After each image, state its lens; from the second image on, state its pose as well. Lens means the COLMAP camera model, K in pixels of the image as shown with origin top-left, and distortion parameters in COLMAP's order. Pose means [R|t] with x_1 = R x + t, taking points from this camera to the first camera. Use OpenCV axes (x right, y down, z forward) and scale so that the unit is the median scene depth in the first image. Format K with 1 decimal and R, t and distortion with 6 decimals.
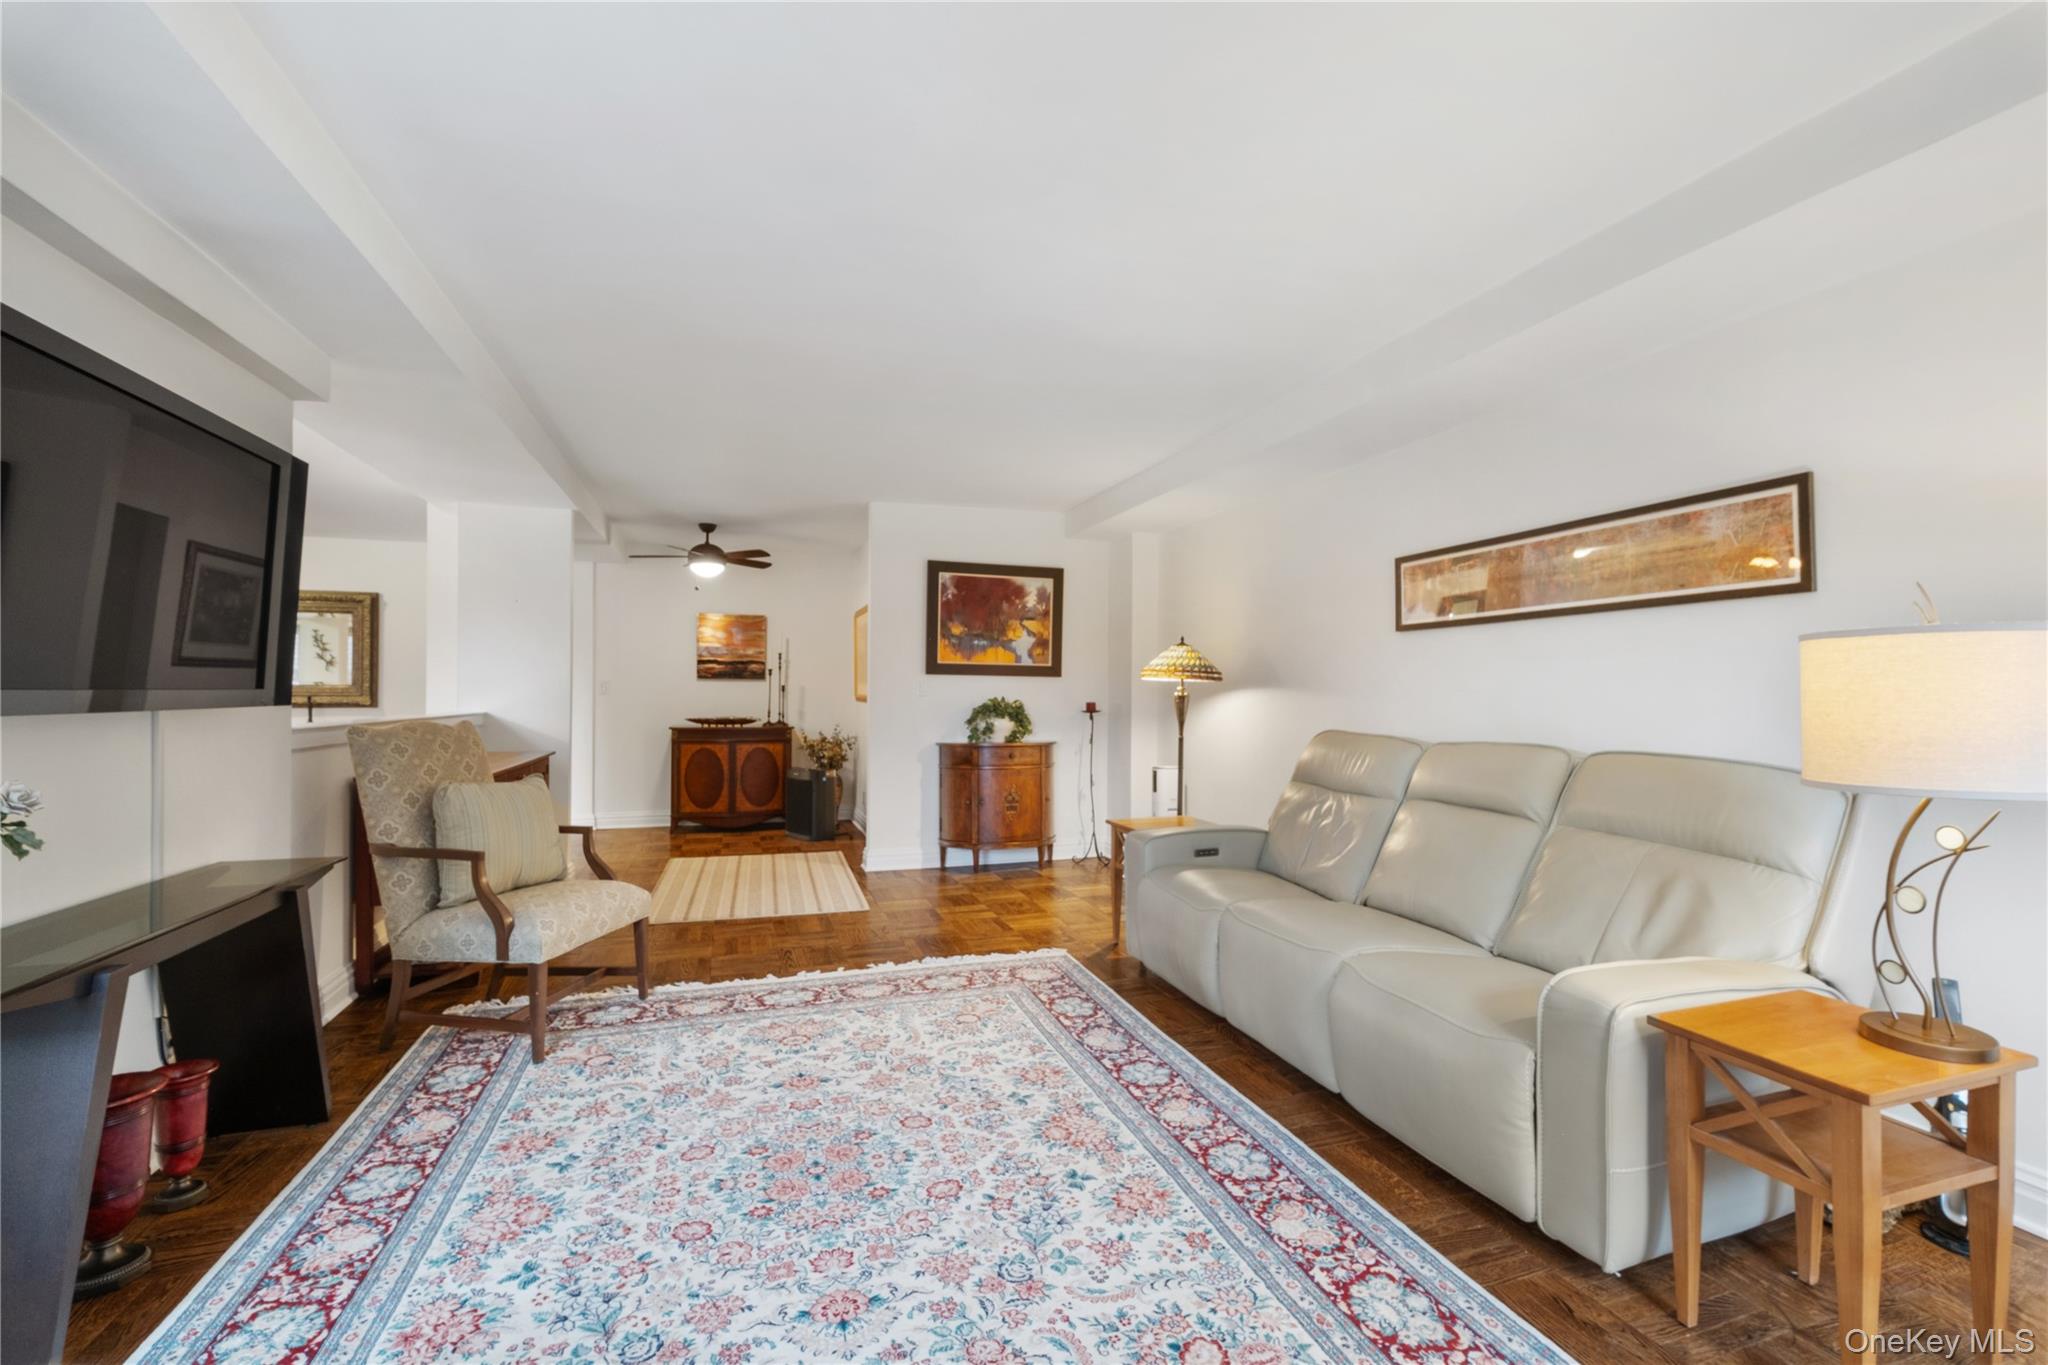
lens RADIAL K [[895.9, 0, 1030.7], [0, 895.9, 677.0], [0, 0, 1]] dist [0.017715, -0.015439]
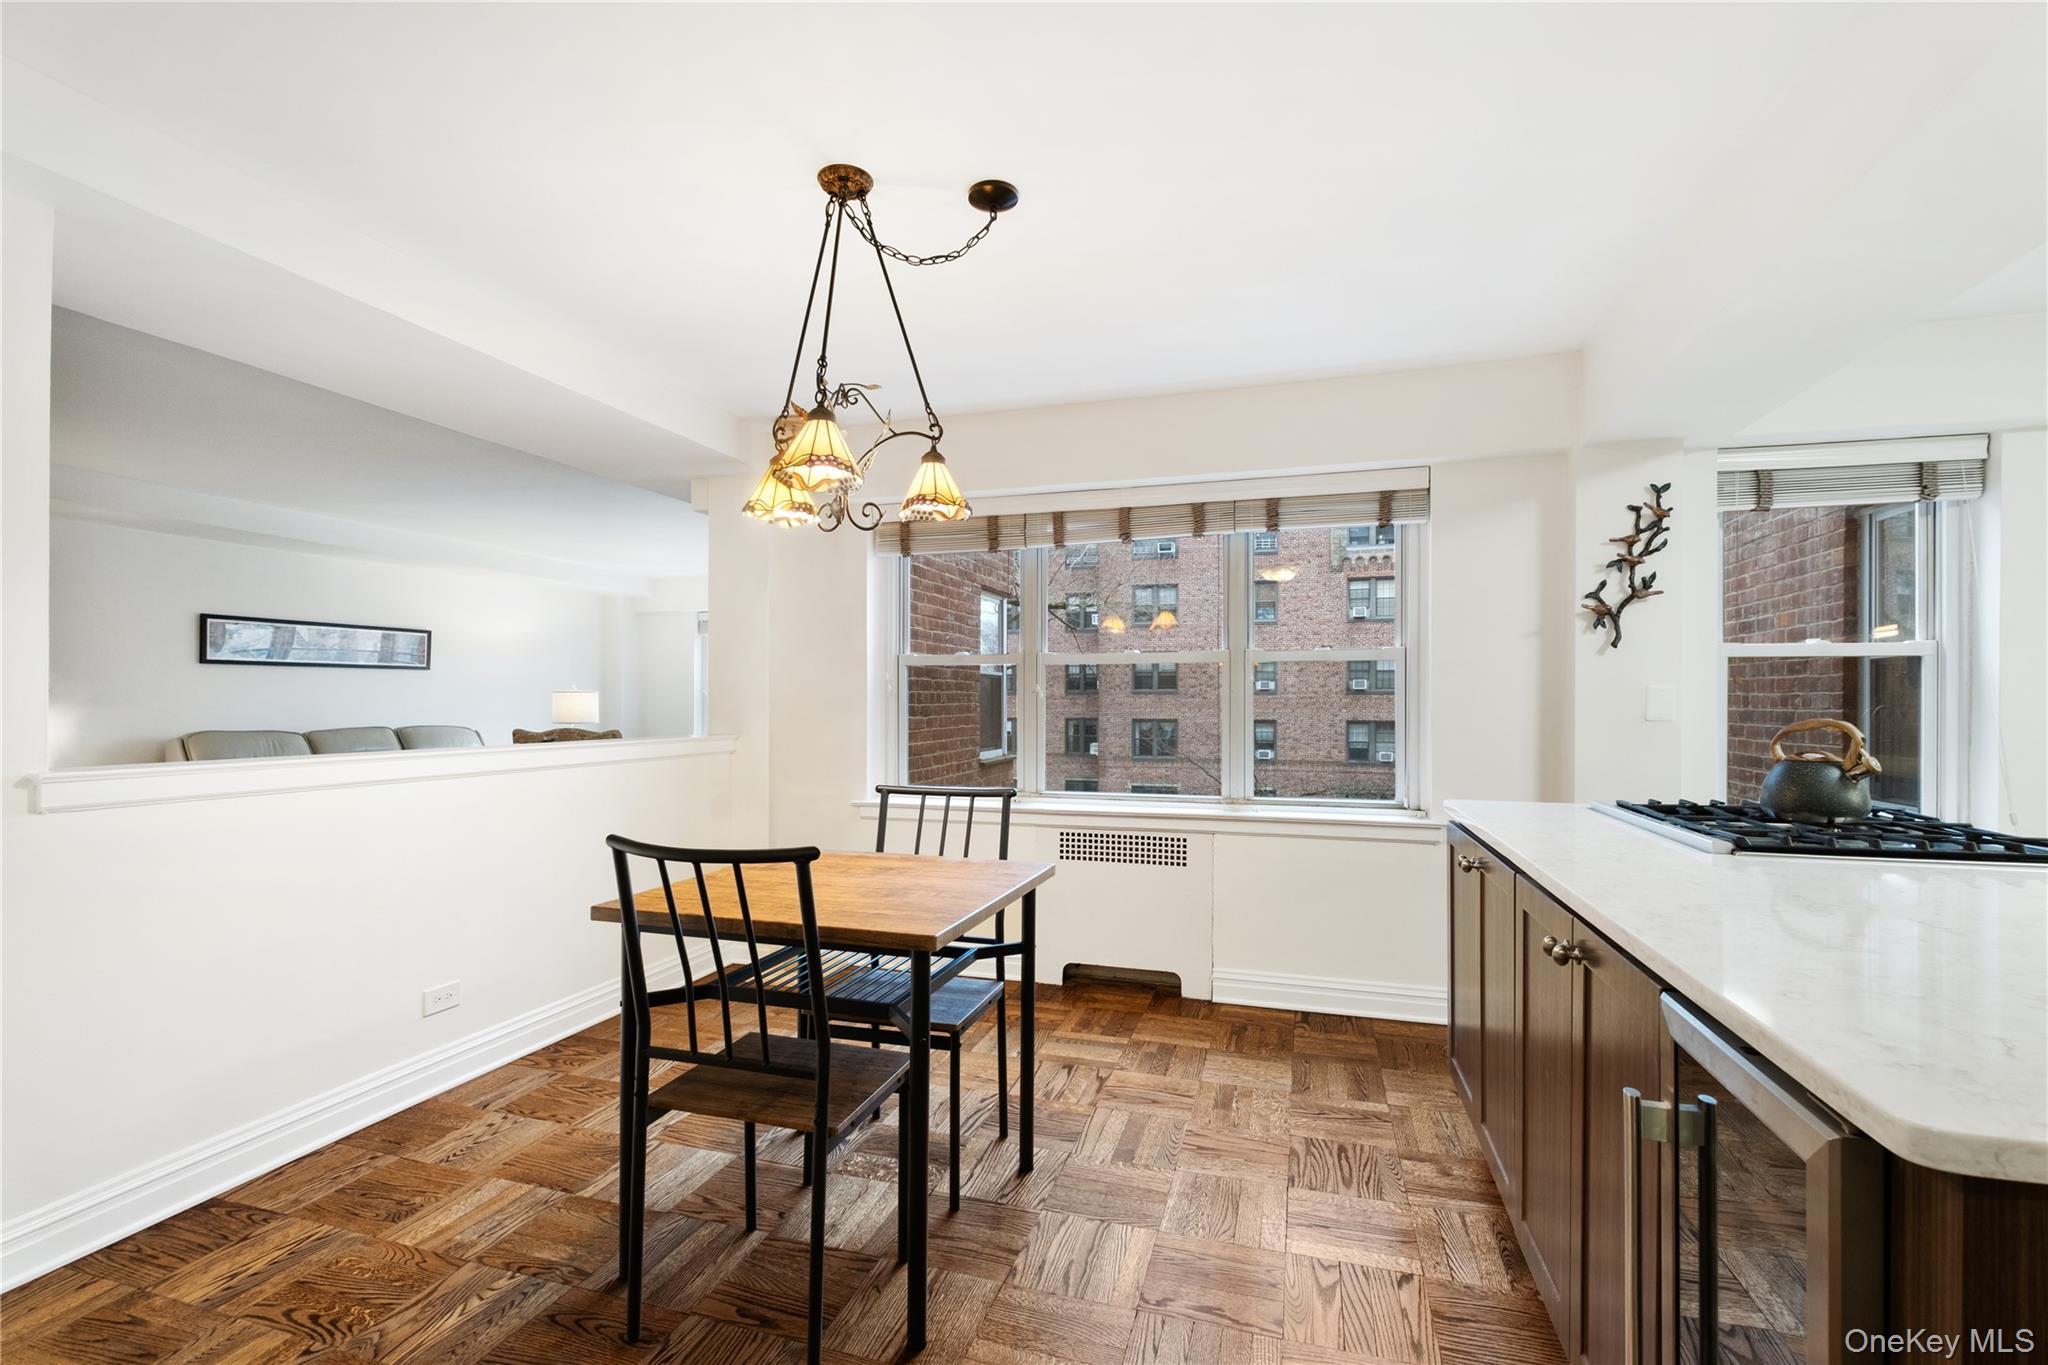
lens RADIAL K [[884.1, 0, 1029.1], [0, 884.1, 695.9], [0, 0, 1]] dist [0.009304, -0.011192]
pose [[-0.816835, -0.001964, 0.576868, -1.804775], [-0.014543, 0.999746, -0.017190, 0.008804], [-0.576688, -0.022431, -0.816656, 1.645501]]
